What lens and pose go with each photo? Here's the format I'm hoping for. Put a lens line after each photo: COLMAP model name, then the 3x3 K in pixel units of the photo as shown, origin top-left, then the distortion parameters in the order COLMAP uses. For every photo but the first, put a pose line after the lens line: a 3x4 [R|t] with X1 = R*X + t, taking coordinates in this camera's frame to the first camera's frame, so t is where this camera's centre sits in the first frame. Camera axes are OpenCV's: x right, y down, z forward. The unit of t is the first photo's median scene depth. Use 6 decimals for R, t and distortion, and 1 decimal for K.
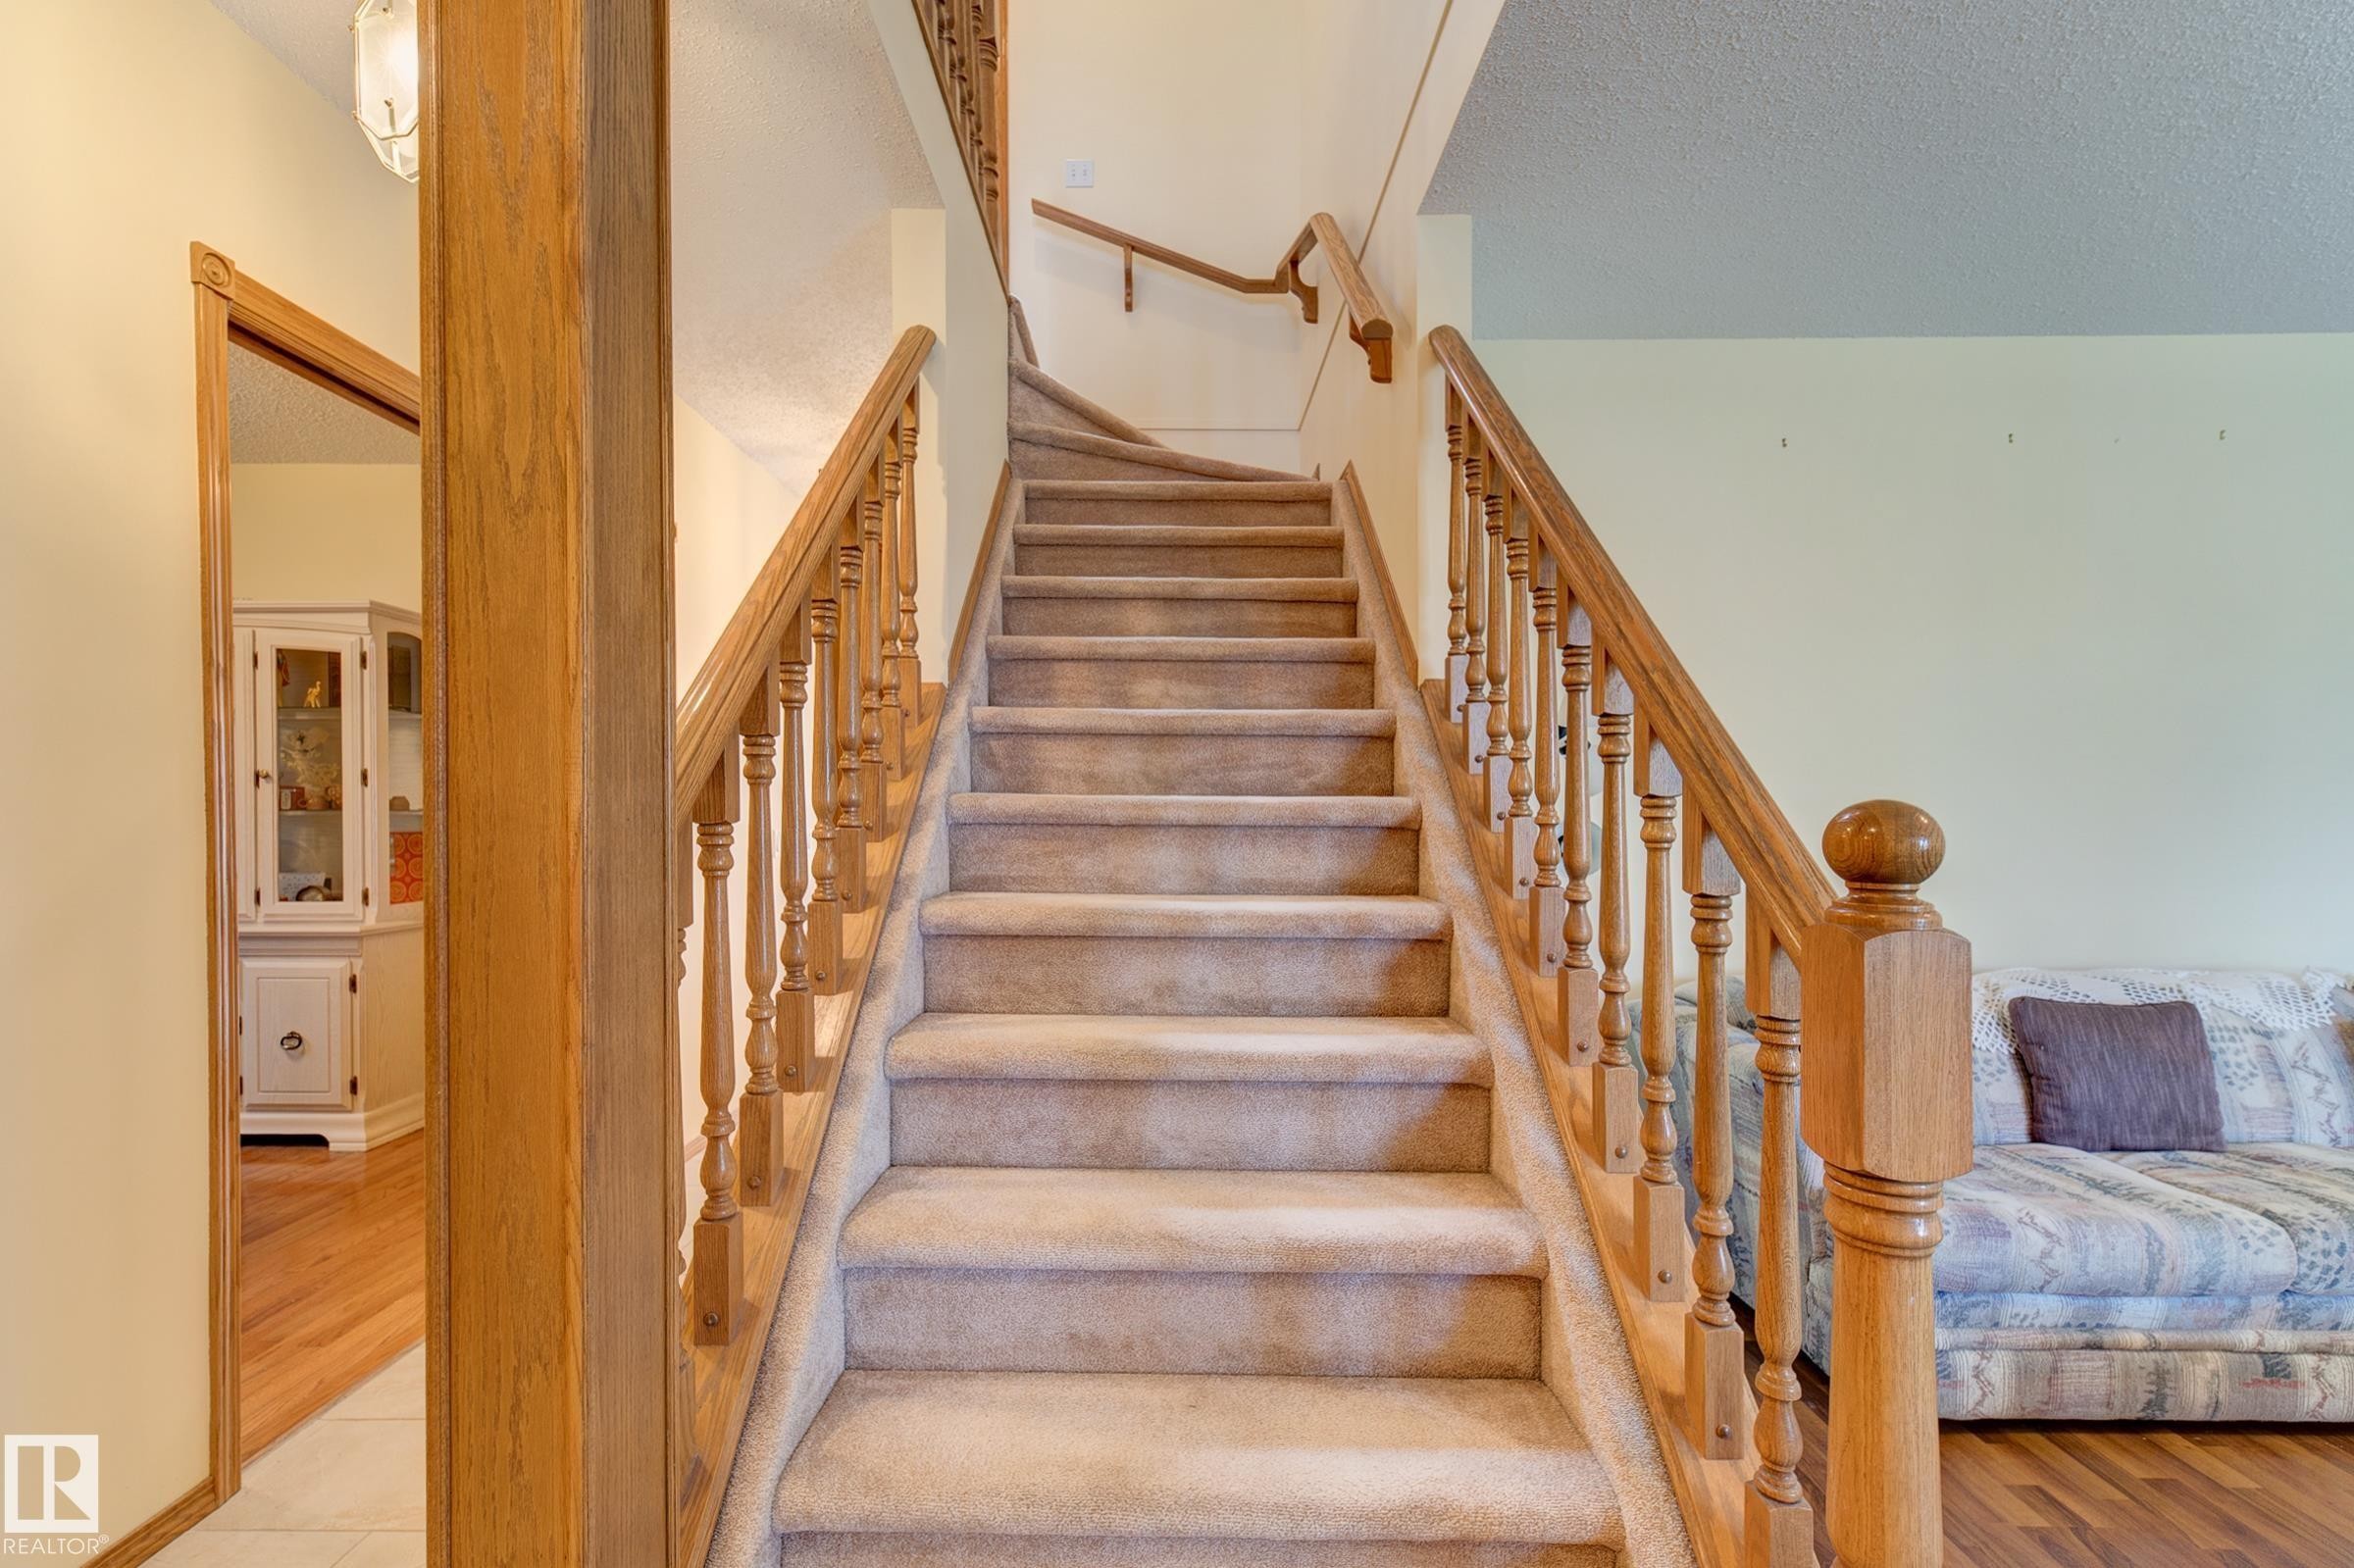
lens RADIAL K [[1044.6, 0, 1153.7], [0, 1044.6, 832.4], [0, 0, 1]] dist [0.008246, -0.002068]
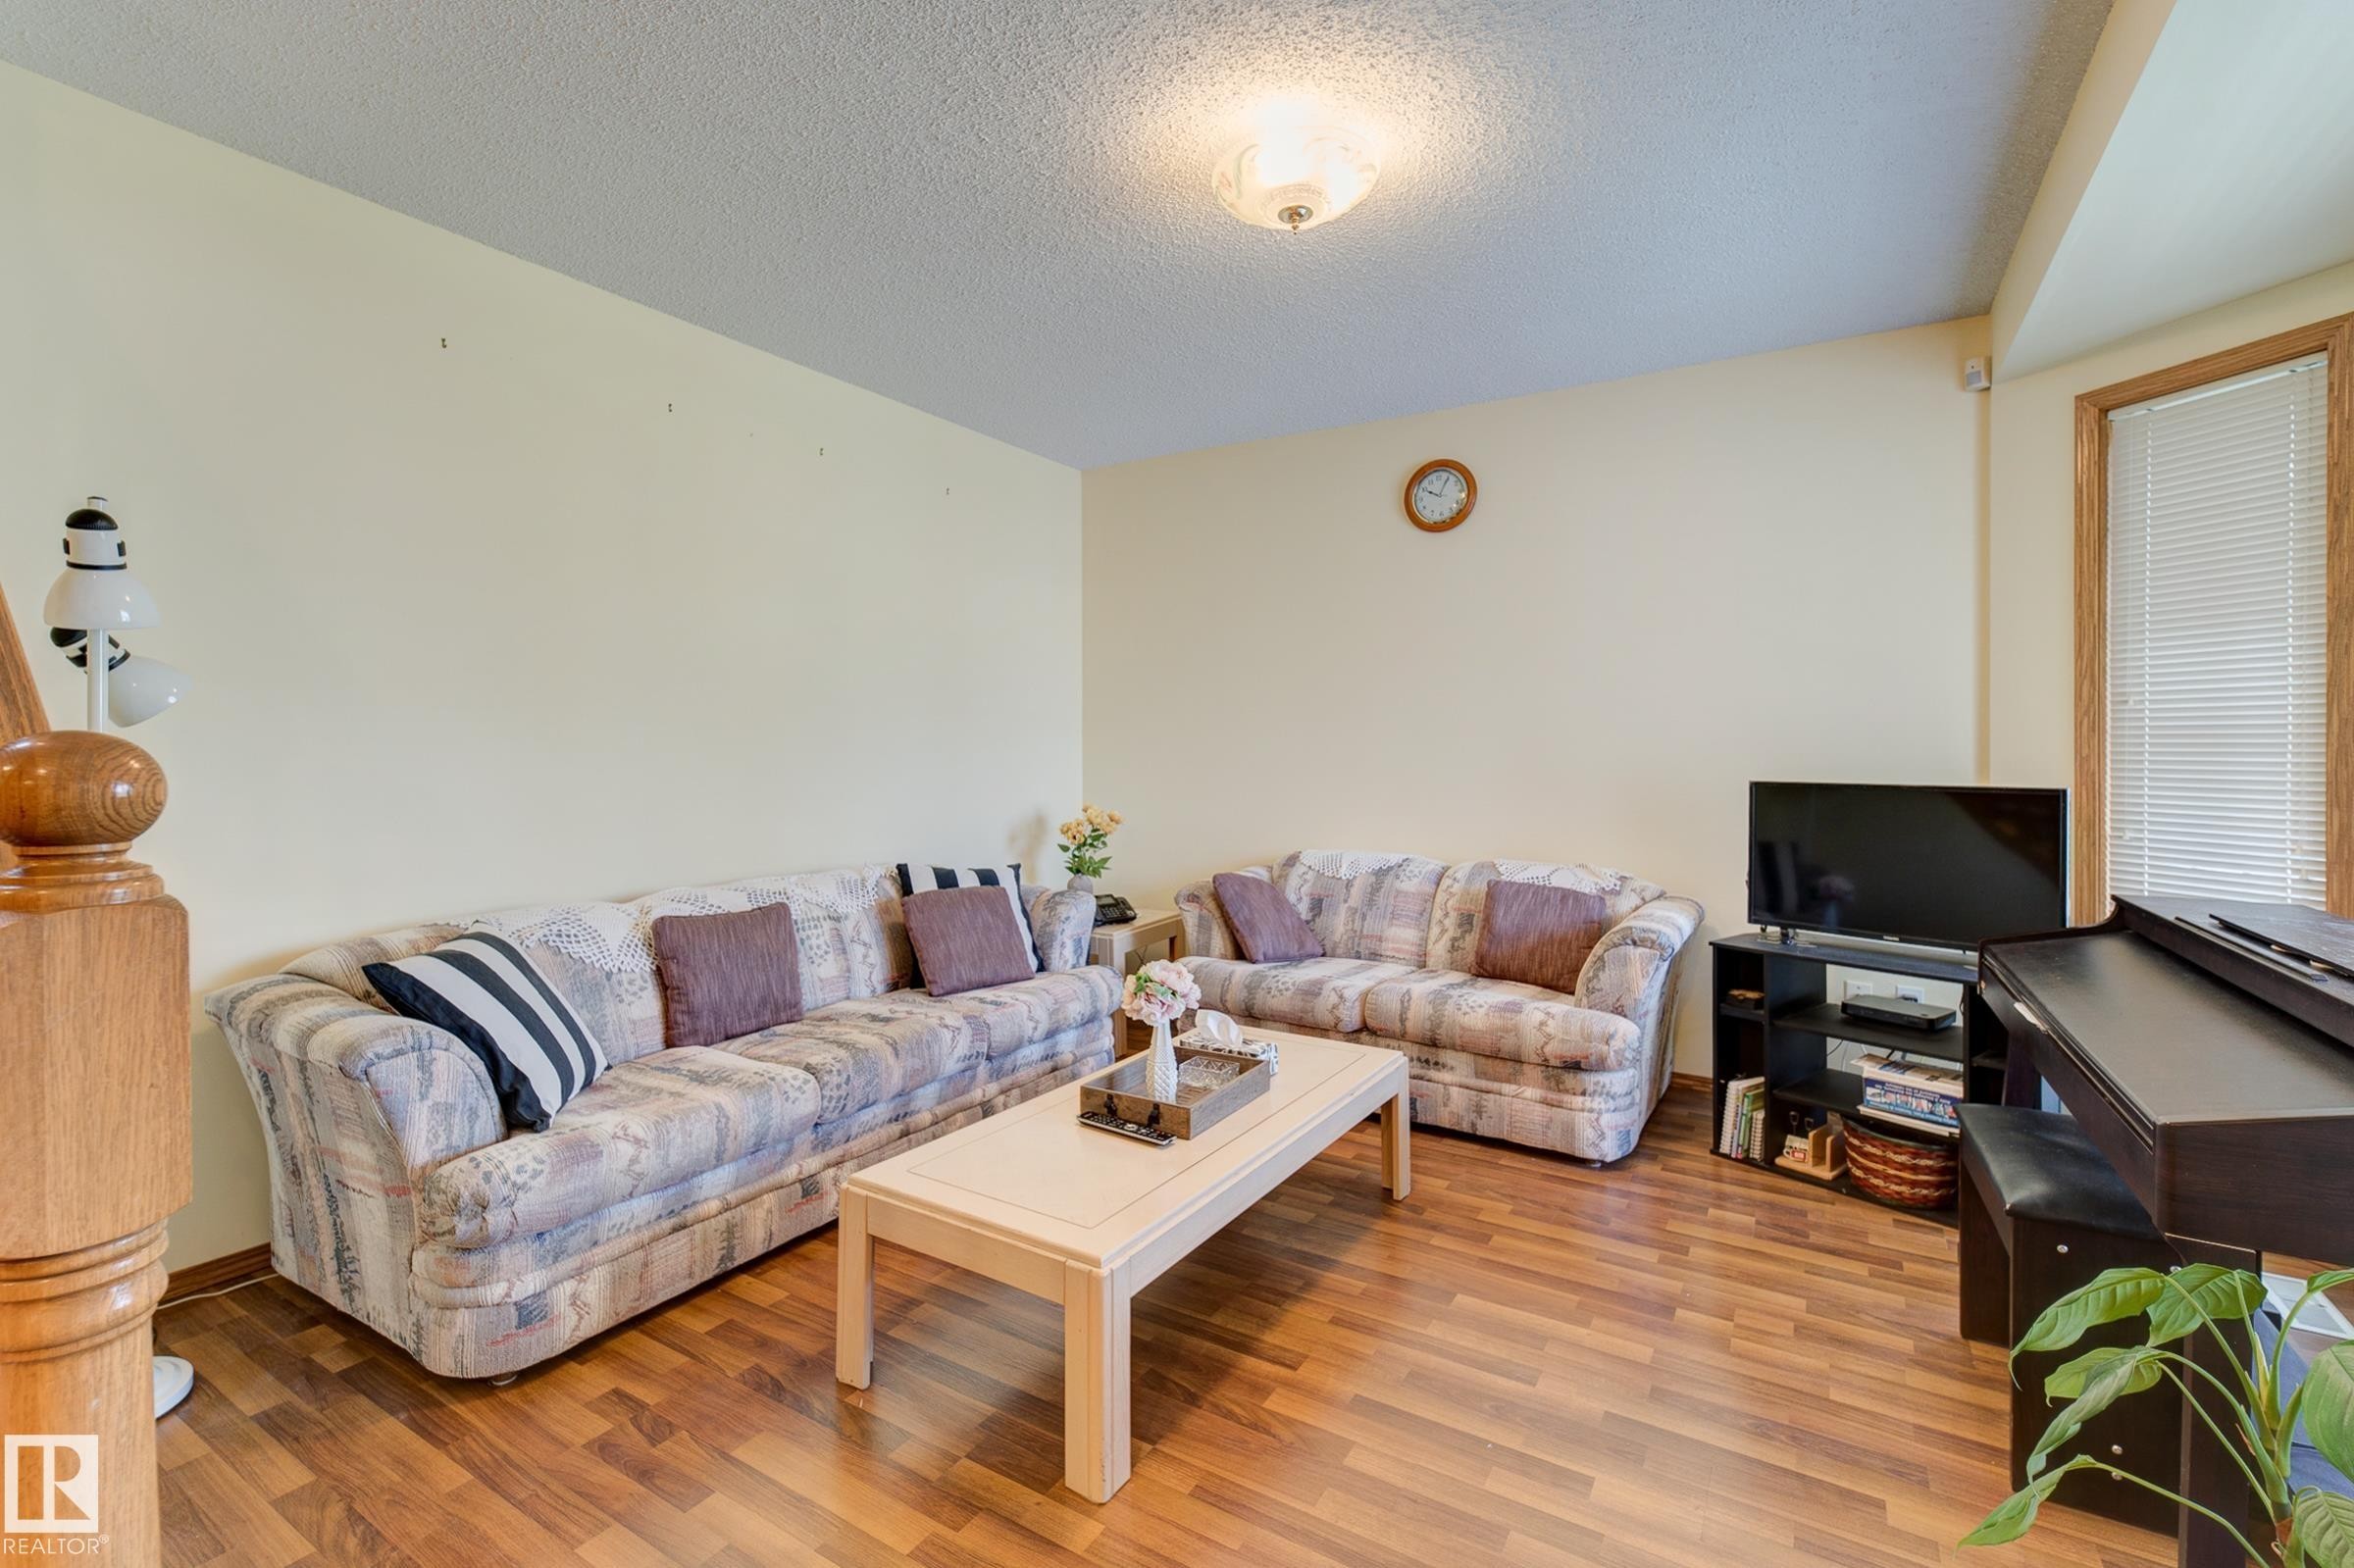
lens RADIAL K [[1044.6, 0, 1159.0], [0, 1044.6, 762.7], [0, 0, 1]] dist [0.008246, -0.002068]
pose [[0.518911, -0.012018, 0.854744, 0.215601], [0.016692, 0.999853, 0.003924, 0.000484], [-0.854666, 0.012231, 0.519035, -0.016257]]
